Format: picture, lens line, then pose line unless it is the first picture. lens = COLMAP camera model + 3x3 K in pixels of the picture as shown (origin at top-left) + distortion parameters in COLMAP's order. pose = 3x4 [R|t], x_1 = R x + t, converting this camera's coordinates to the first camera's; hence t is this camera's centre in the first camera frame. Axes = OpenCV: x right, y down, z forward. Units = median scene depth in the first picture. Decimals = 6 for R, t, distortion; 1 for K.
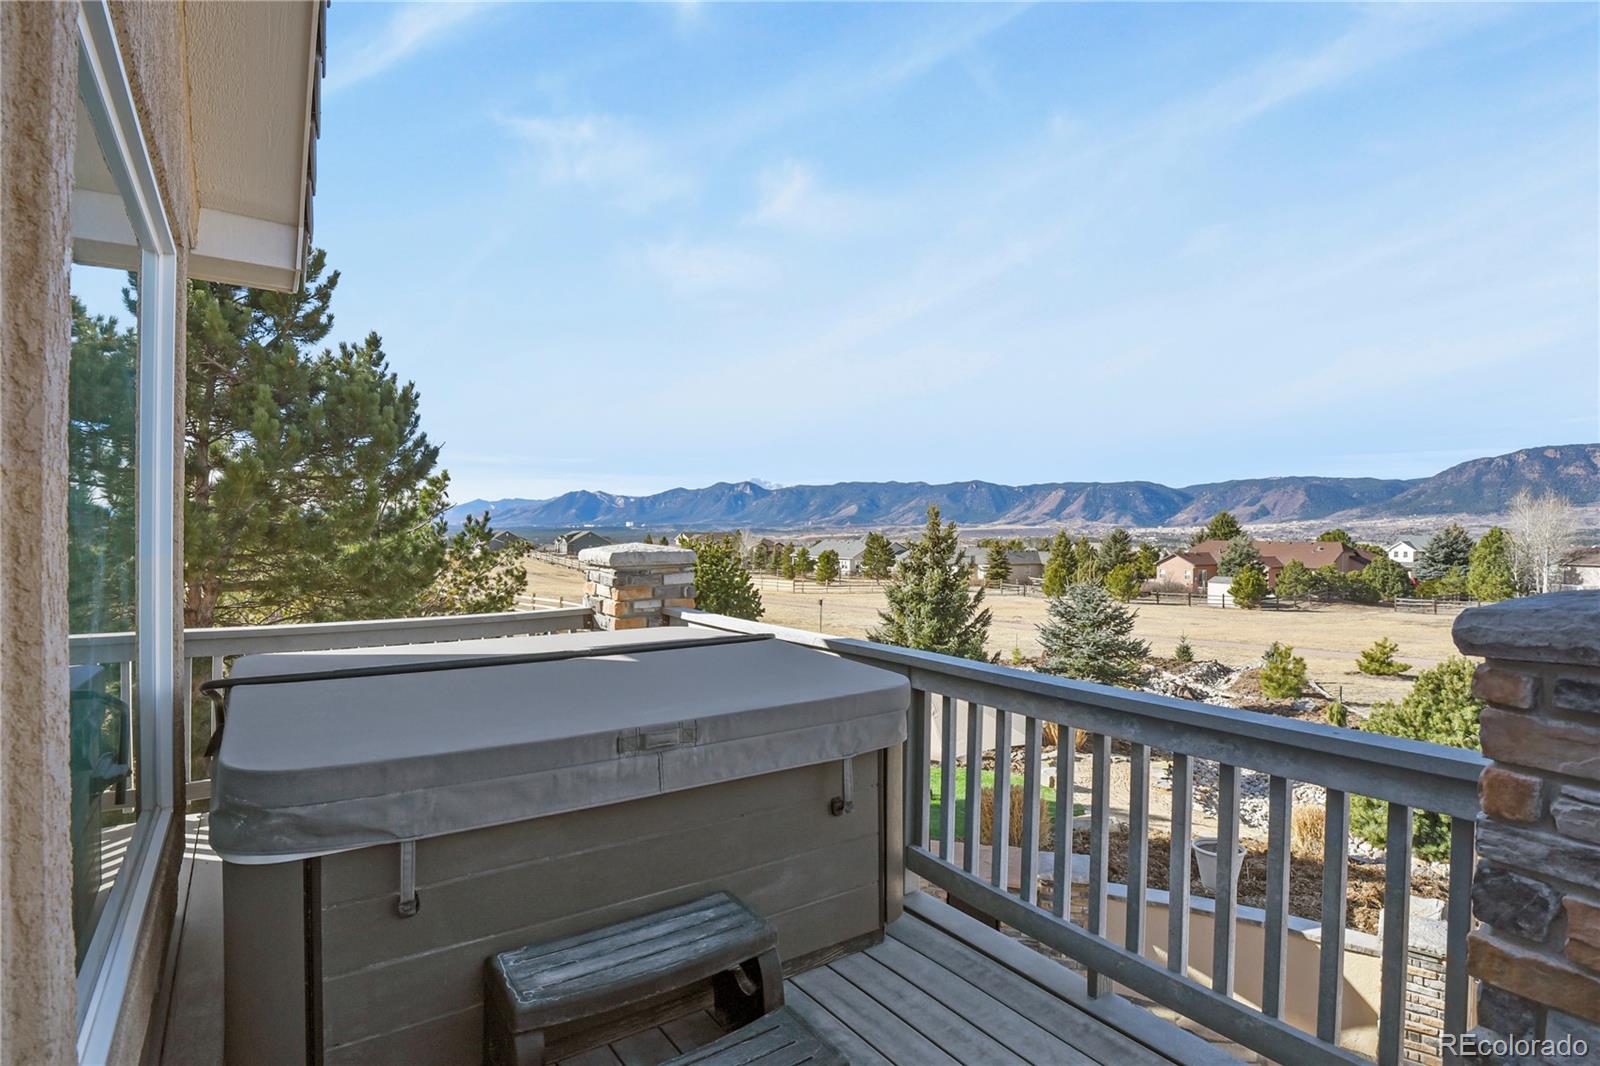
lens RADIAL K [[788.3, 0, 789.7], [0, 788.3, 533.0], [0, 0, 1]] dist [-0.025094, -0.004843]
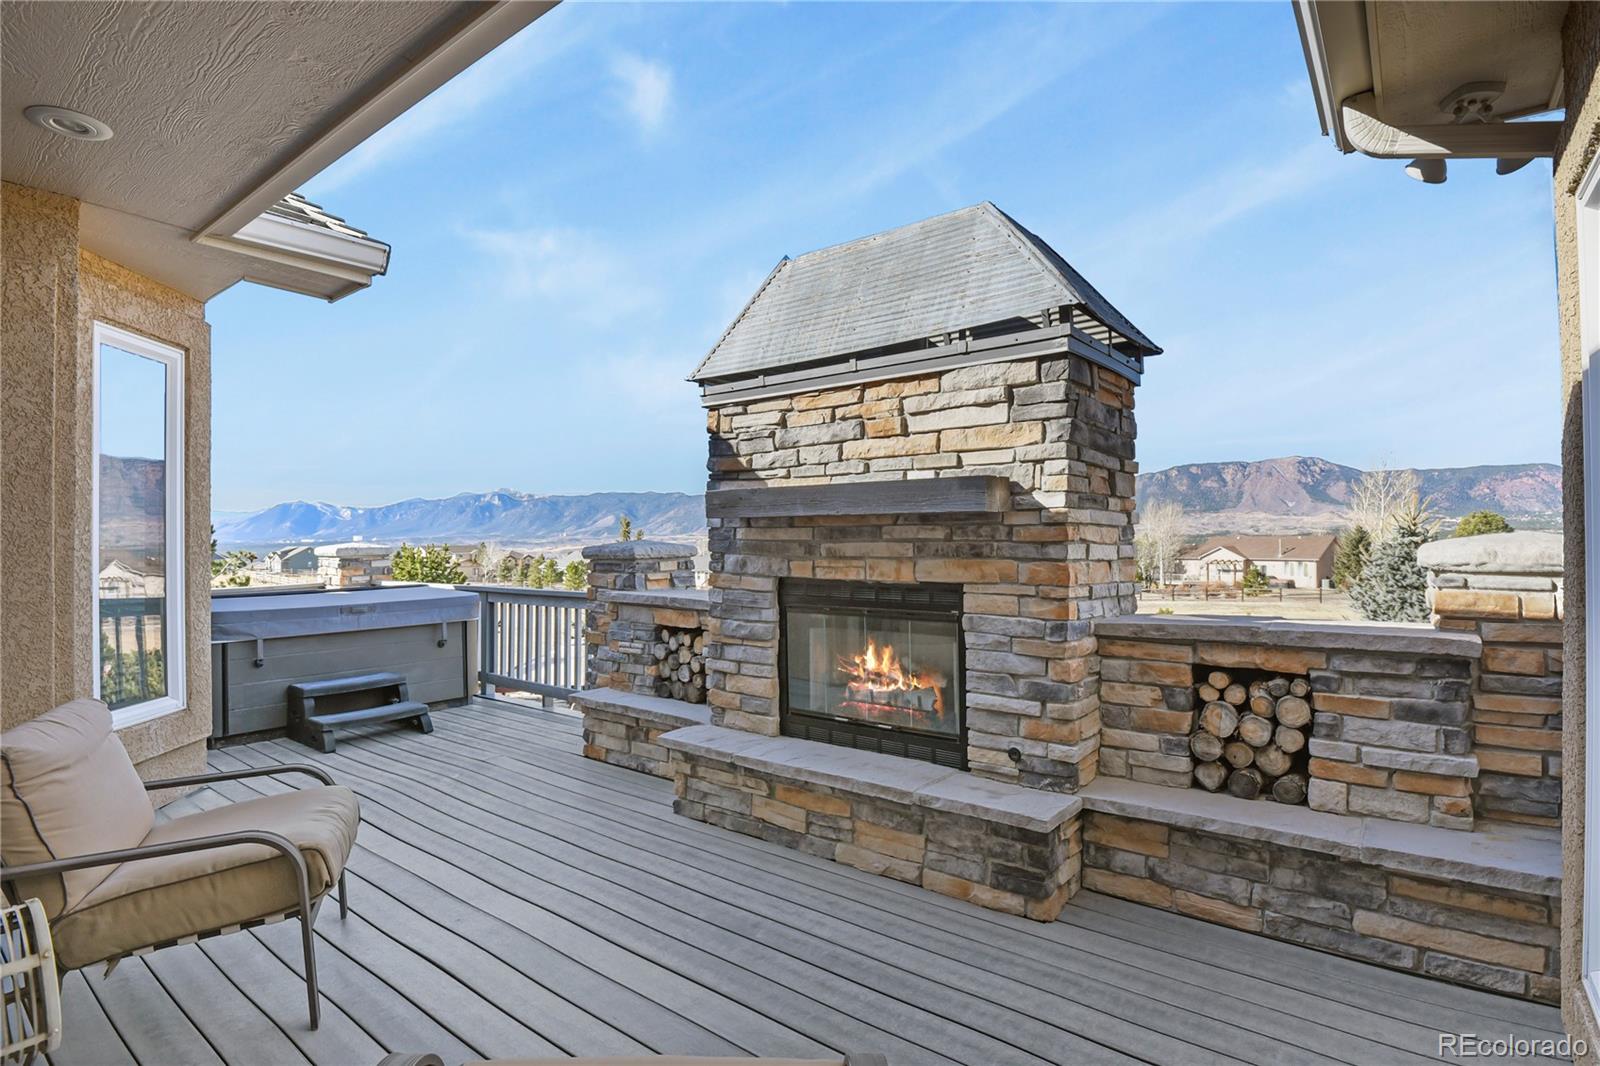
lens RADIAL K [[788.3, 0, 797.2], [0, 788.3, 537.8], [0, 0, 1]] dist [-0.025094, -0.004843]
pose [[0.951734, -0.014504, 0.306580, 0.058103], [0.016573, 0.999854, -0.004148, 0.007379], [-0.306475, 0.009029, 0.951836, -0.260651]]
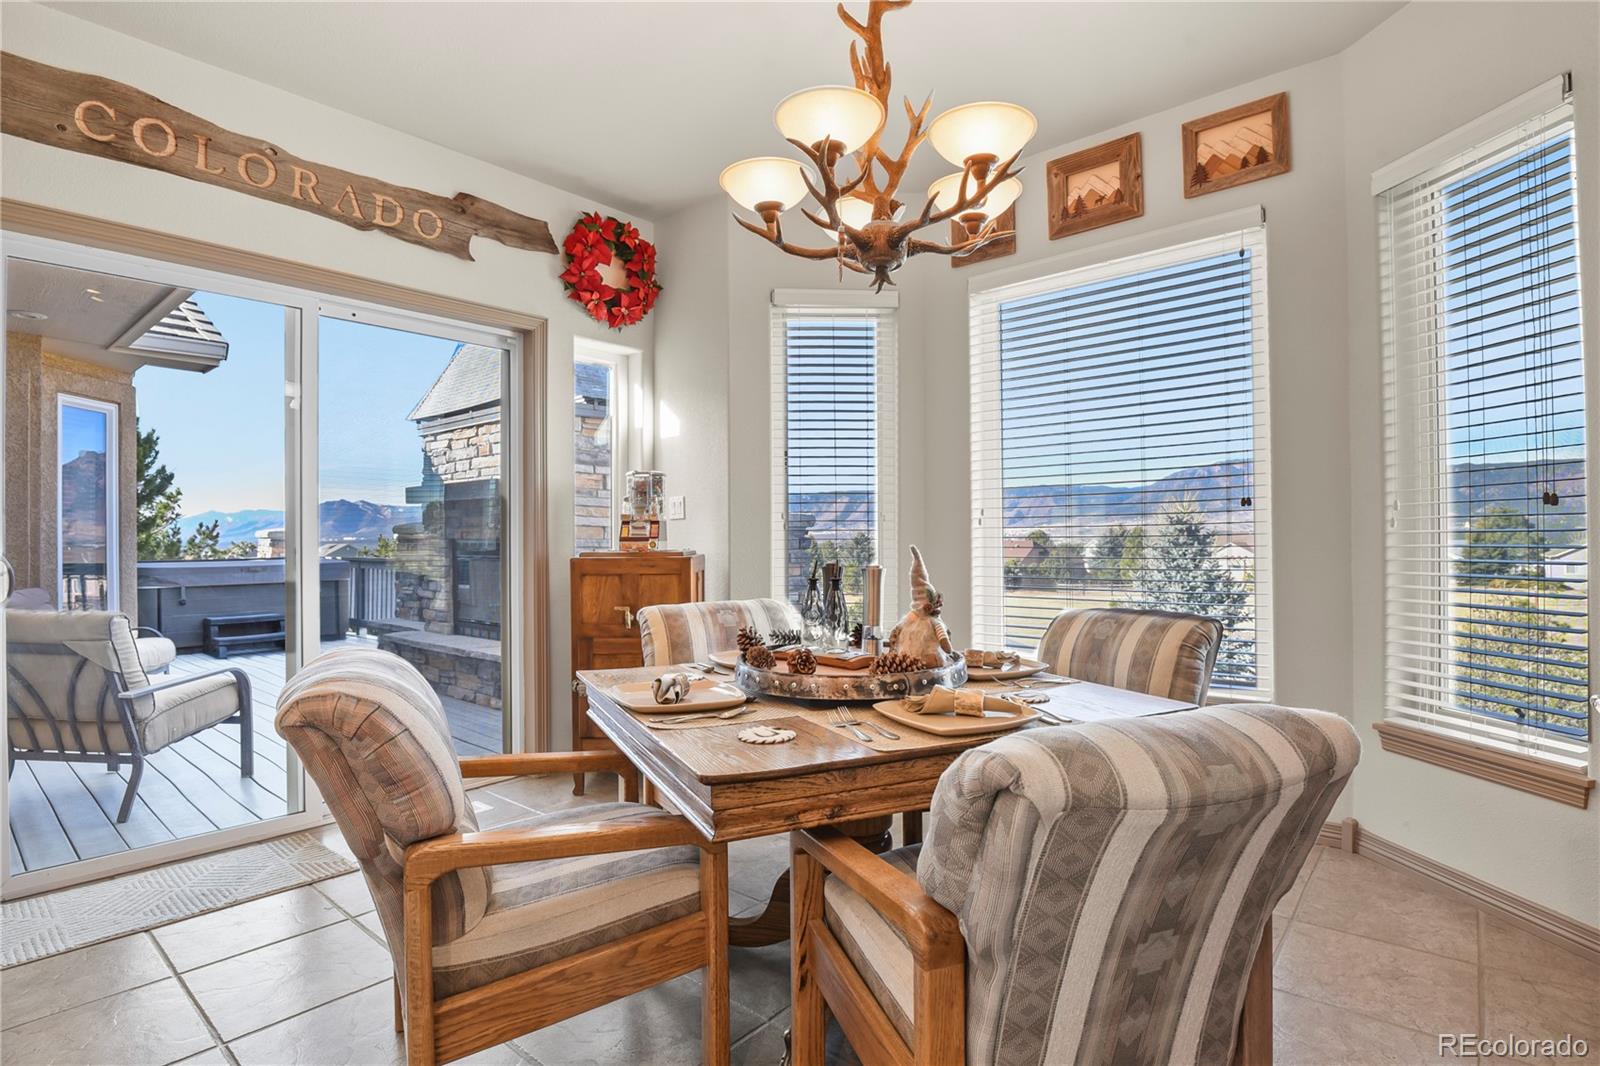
lens RADIAL K [[788.3, 0, 797.9], [0, 788.3, 536.4], [0, 0, 1]] dist [-0.025094, -0.004843]
pose [[0.963909, -0.016199, 0.265738, 0.187530], [0.017820, 0.999834, -0.003691, 0.021212], [-0.265634, 0.008293, 0.964038, -0.457044]]
